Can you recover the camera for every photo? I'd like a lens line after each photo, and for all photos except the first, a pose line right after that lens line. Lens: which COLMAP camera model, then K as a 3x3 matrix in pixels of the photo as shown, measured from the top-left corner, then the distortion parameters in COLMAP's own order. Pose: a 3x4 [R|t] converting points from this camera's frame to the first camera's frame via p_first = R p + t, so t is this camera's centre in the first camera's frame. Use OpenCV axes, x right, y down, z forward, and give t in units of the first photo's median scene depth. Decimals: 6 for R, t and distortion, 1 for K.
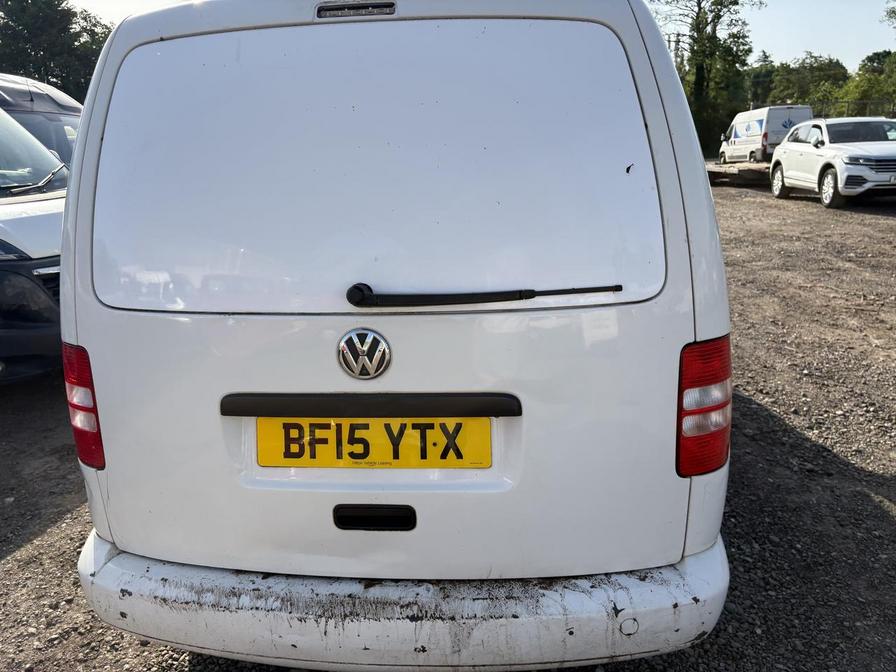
lens RADIAL K [[679.9, 0, 452.2], [0, 679.9, 322.7], [0, 0, 1]] dist [0.053885, -0.062013]
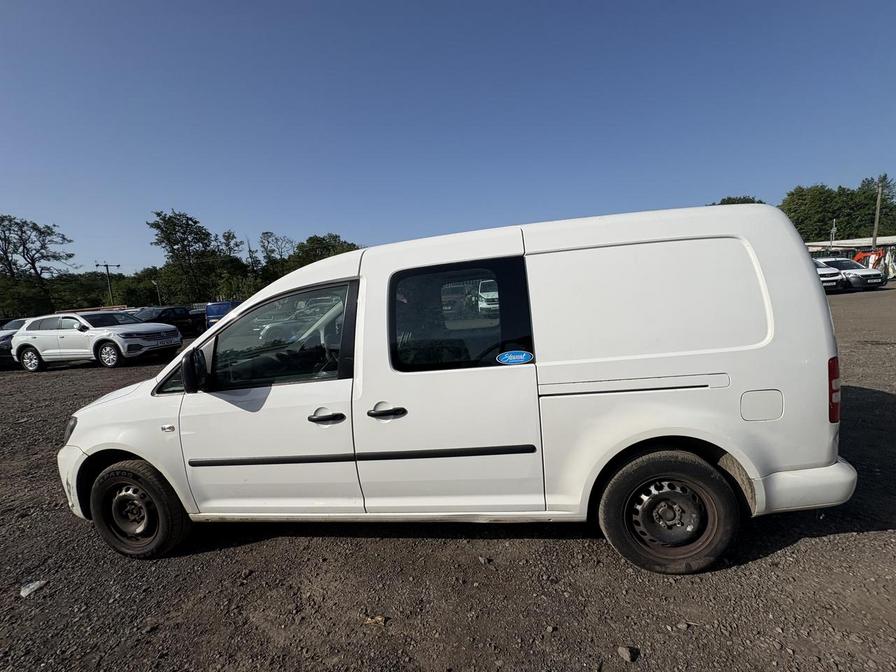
lens RADIAL K [[356.9, 0, 446.5], [0, 356.9, 333.8], [0, 0, 1]] dist [-0.000178, 0.000394]
pose [[0.040742, -0.072270, 0.996553, -1.679604], [0.313886, 0.947813, 0.055903, -0.461654], [-0.948586, 0.310526, 0.061300, 2.094603]]
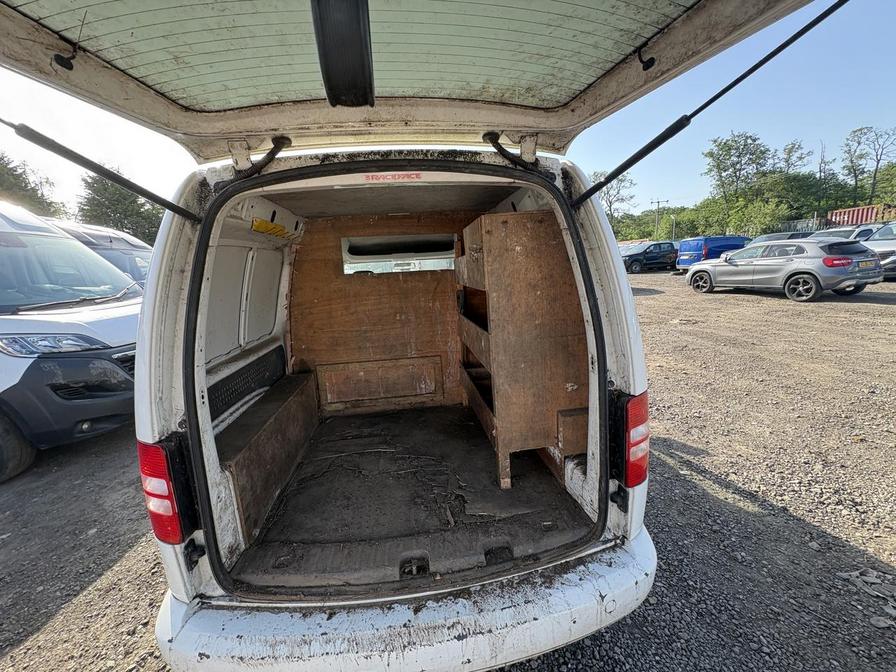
lens RADIAL K [[356.9, 0, 447.8], [0, 356.9, 329.0], [0, 0, 1]] dist [-0.000178, 0.000394]
pose [[0.977603, -0.055218, 0.203085, -0.167625], [0.069533, 0.995522, -0.064037, -0.087217], [-0.198639, 0.076724, 0.977065, 0.296000]]
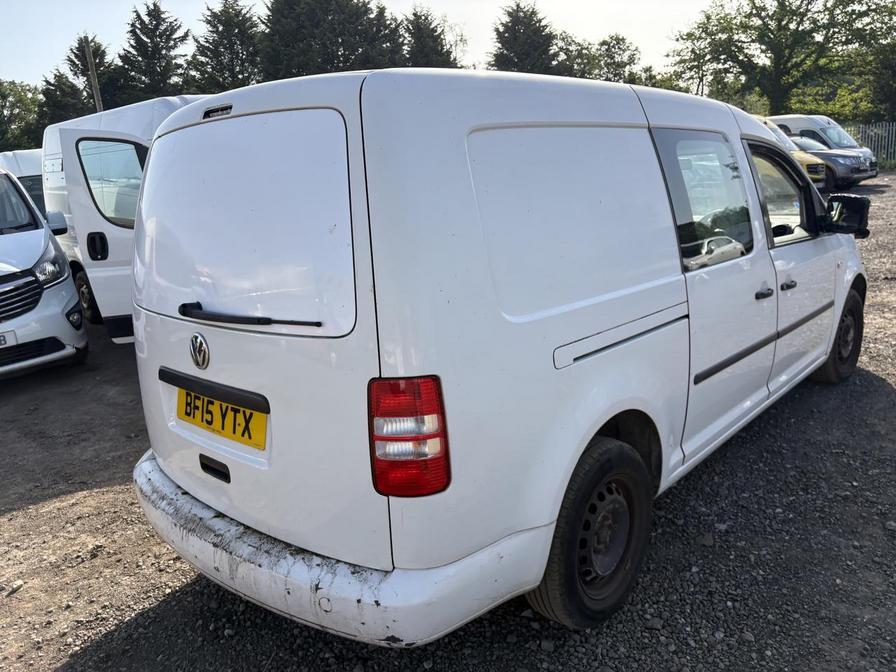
lens RADIAL K [[679.9, 0, 459.4], [0, 679.9, 316.2], [0, 0, 1]] dist [0.053885, -0.062013]
pose [[0.806611, 0.098510, -0.582817, 1.028536], [-0.101981, 0.994421, 0.026940, -0.109908], [0.582219, 0.037706, 0.812157, 0.130375]]
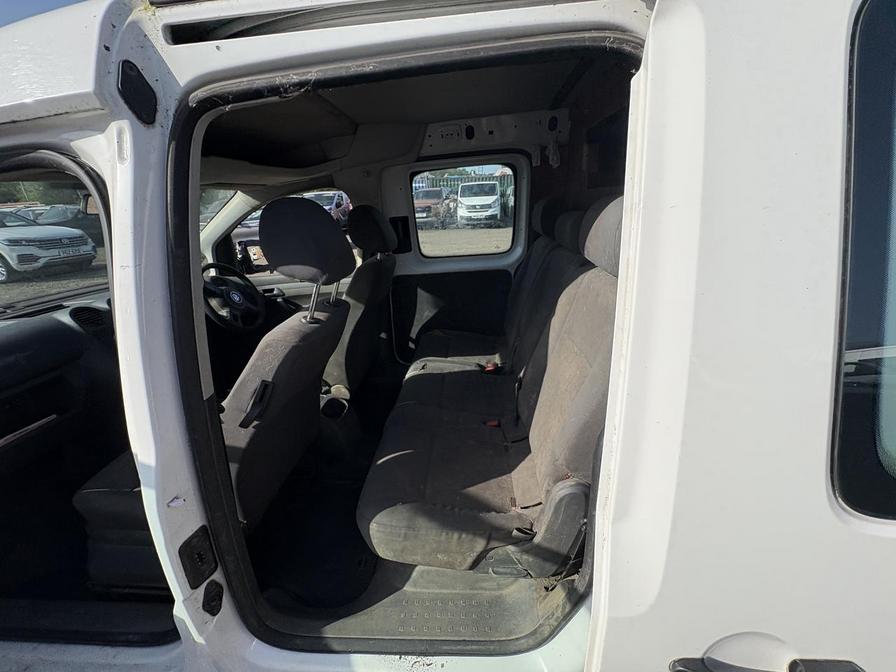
lens RADIAL K [[356.9, 0, 444.8], [0, 356.9, 341.7], [0, 0, 1]] dist [-0.000178, 0.000394]
pose [[-0.025168, -0.333930, 0.942262, -0.832335], [0.291898, 0.899030, 0.326405, -0.487142], [-0.956118, 0.283259, 0.074847, 2.154608]]
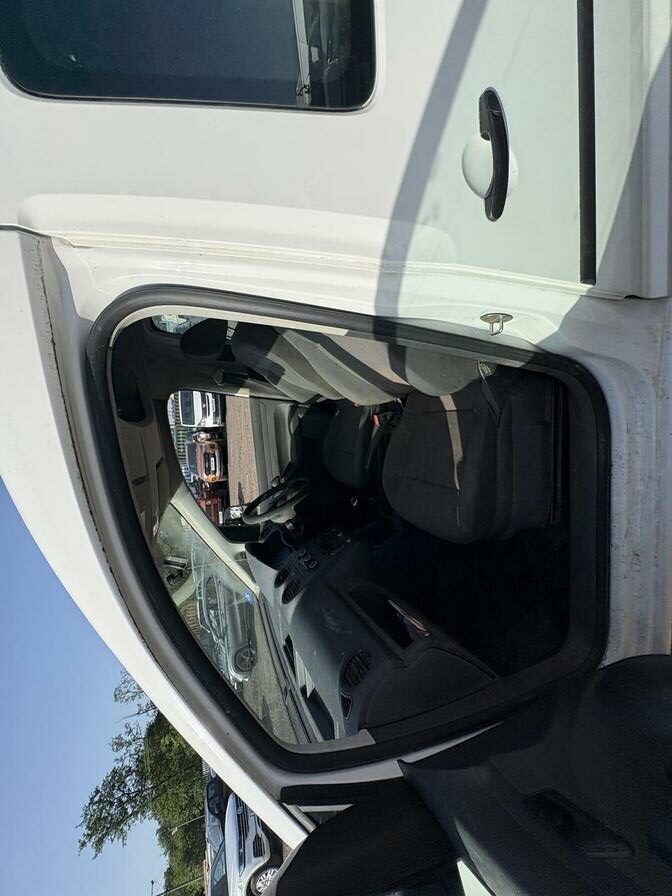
lens RADIAL K [[356.9, 0, 335.2], [0, 356.9, 449.7], [0, 0, 1]] dist [-0.000178, 0.000394]
pose [[-0.318677, 0.047109, 0.946692, -0.838839], [0.899821, -0.298902, 0.317773, -0.581912], [0.297939, 0.953120, 0.052864, 2.661149]]
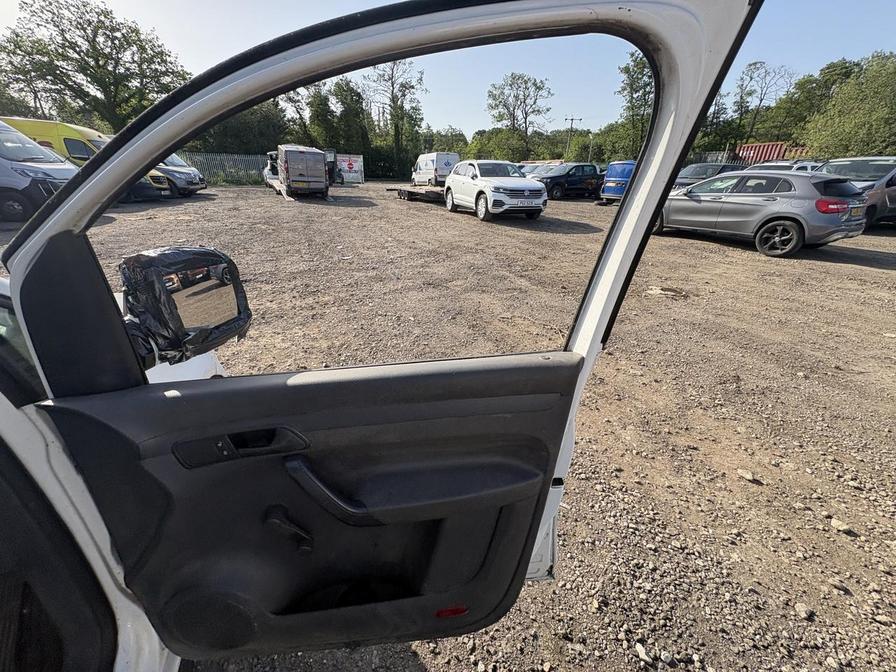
lens RADIAL K [[356.9, 0, 450.0], [0, 356.9, 336.2], [0, 0, 1]] dist [-0.000178, 0.000394]
pose [[0.893458, -0.135247, 0.428299, 0.865363], [0.056559, 0.979874, 0.191437, -0.604329], [-0.445571, -0.146817, 0.883126, 2.431442]]
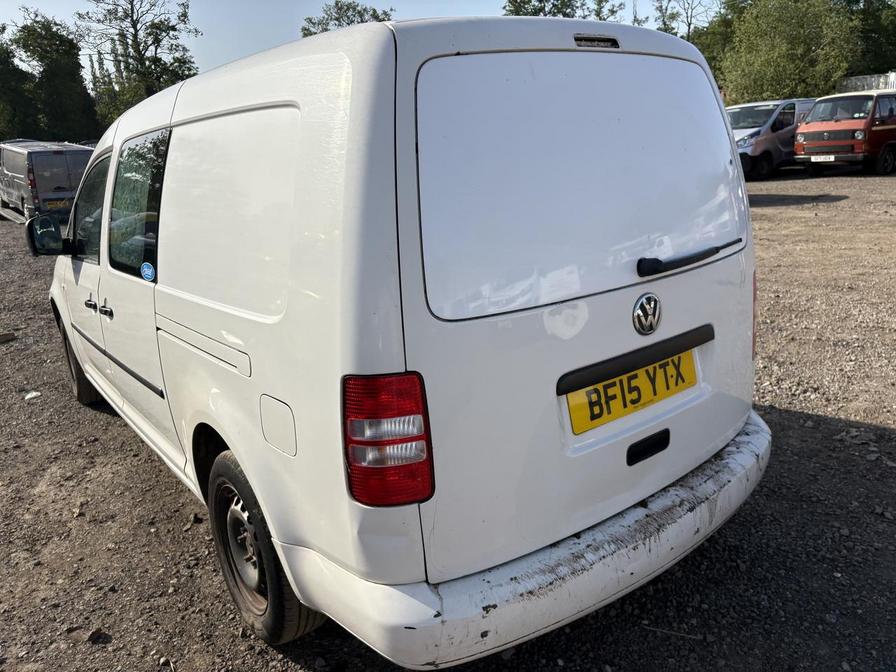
lens RADIAL K [[679.9, 0, 451.0], [0, 679.9, 314.4], [0, 0, 1]] dist [0.053885, -0.062013]
pose [[0.731964, -0.173763, 0.658813, -1.097487], [0.200668, 0.979024, 0.035270, -0.063663], [-0.651123, 0.106386, 0.751479, 0.259959]]
